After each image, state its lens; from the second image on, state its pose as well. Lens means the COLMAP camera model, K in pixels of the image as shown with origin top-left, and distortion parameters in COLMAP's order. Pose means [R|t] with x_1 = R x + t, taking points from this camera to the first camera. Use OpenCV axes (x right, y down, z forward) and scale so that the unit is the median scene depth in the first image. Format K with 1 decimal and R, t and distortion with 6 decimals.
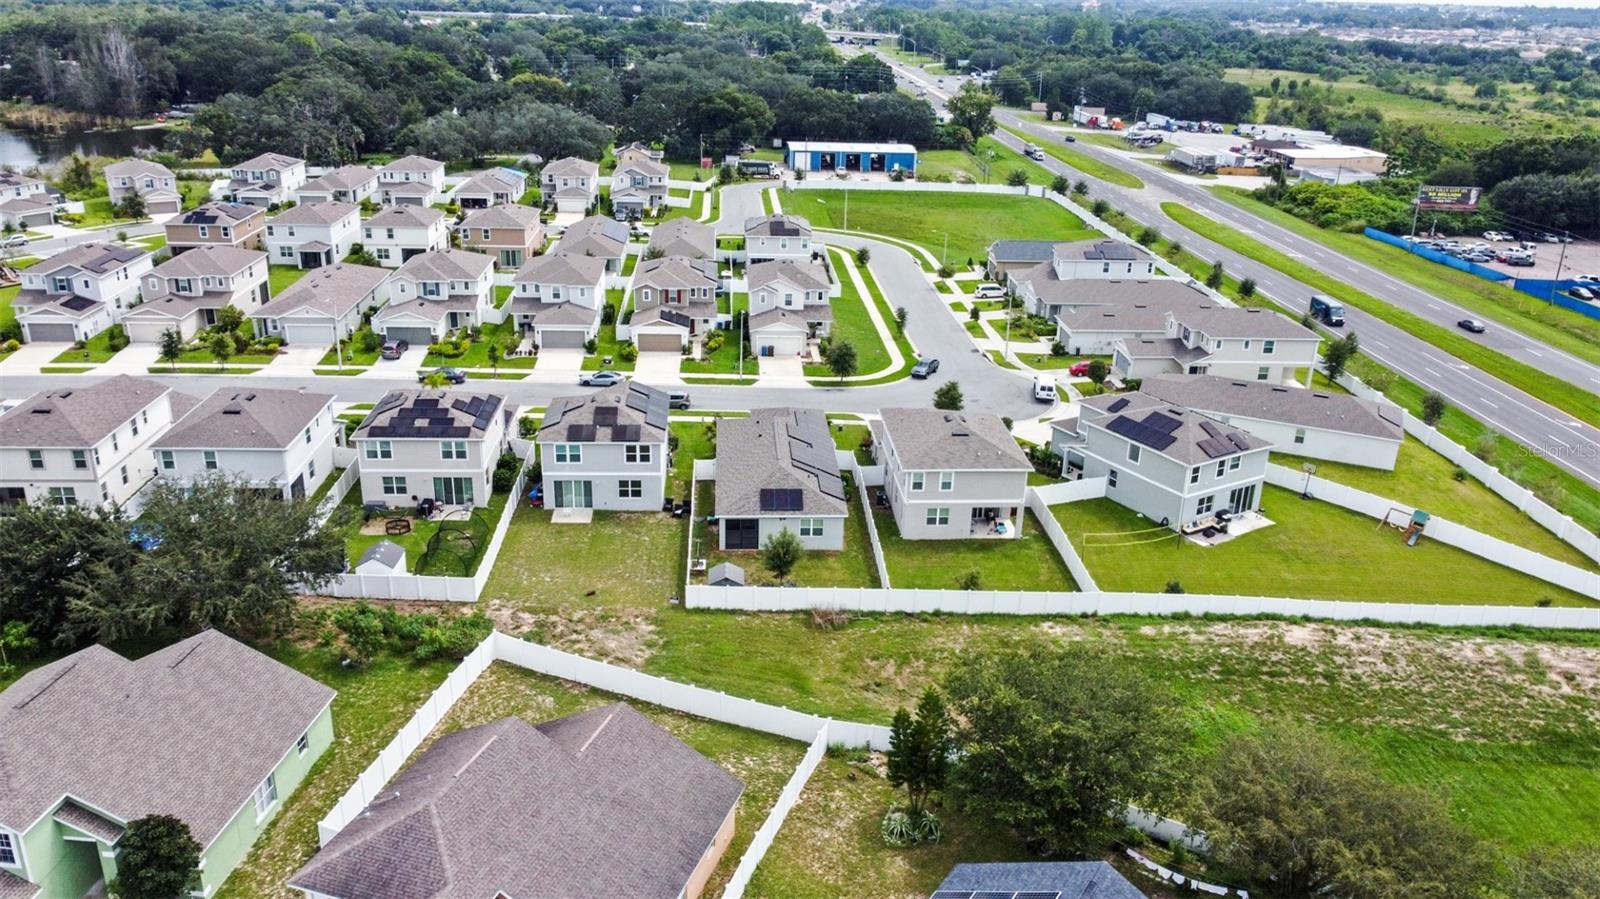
lens RADIAL K [[1149.7, 0, 800.0], [0, 1149.7, 449.5], [0, 0, 1]] dist [-0.005935, -0.000750]
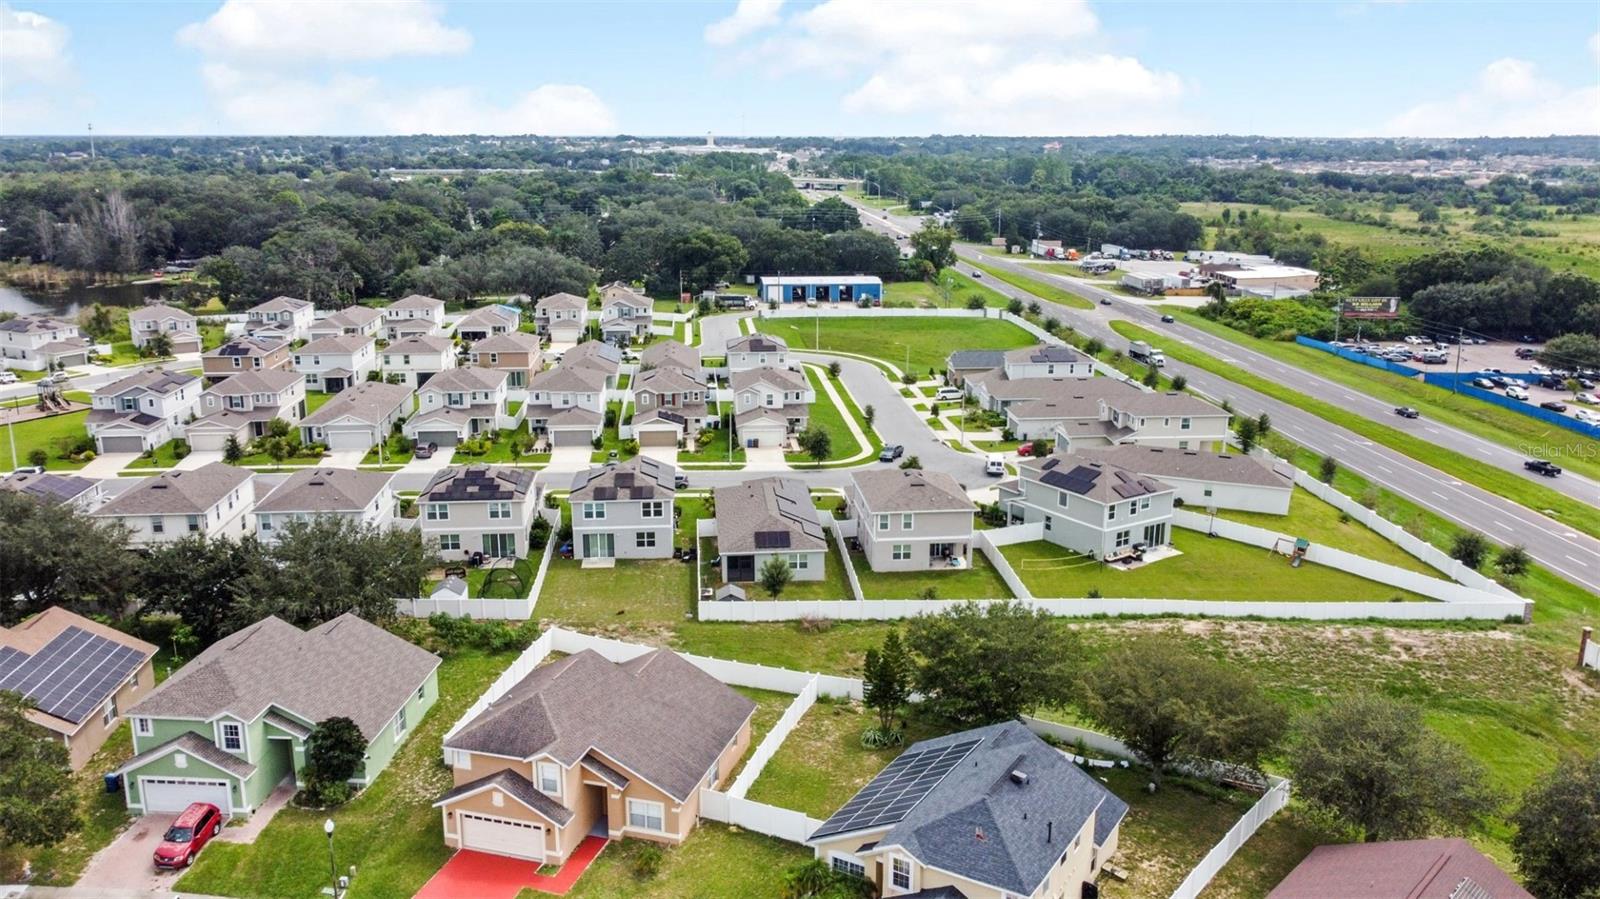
lens RADIAL K [[1149.7, 0, 800.0], [0, 1149.7, 449.5], [0, 0, 1]] dist [-0.005935, -0.000750]
pose [[0.999287, -0.031345, 0.021046, -0.005702], [0.033586, 0.992646, -0.116298, 0.053460], [-0.017246, 0.116922, 0.992991, -0.129363]]
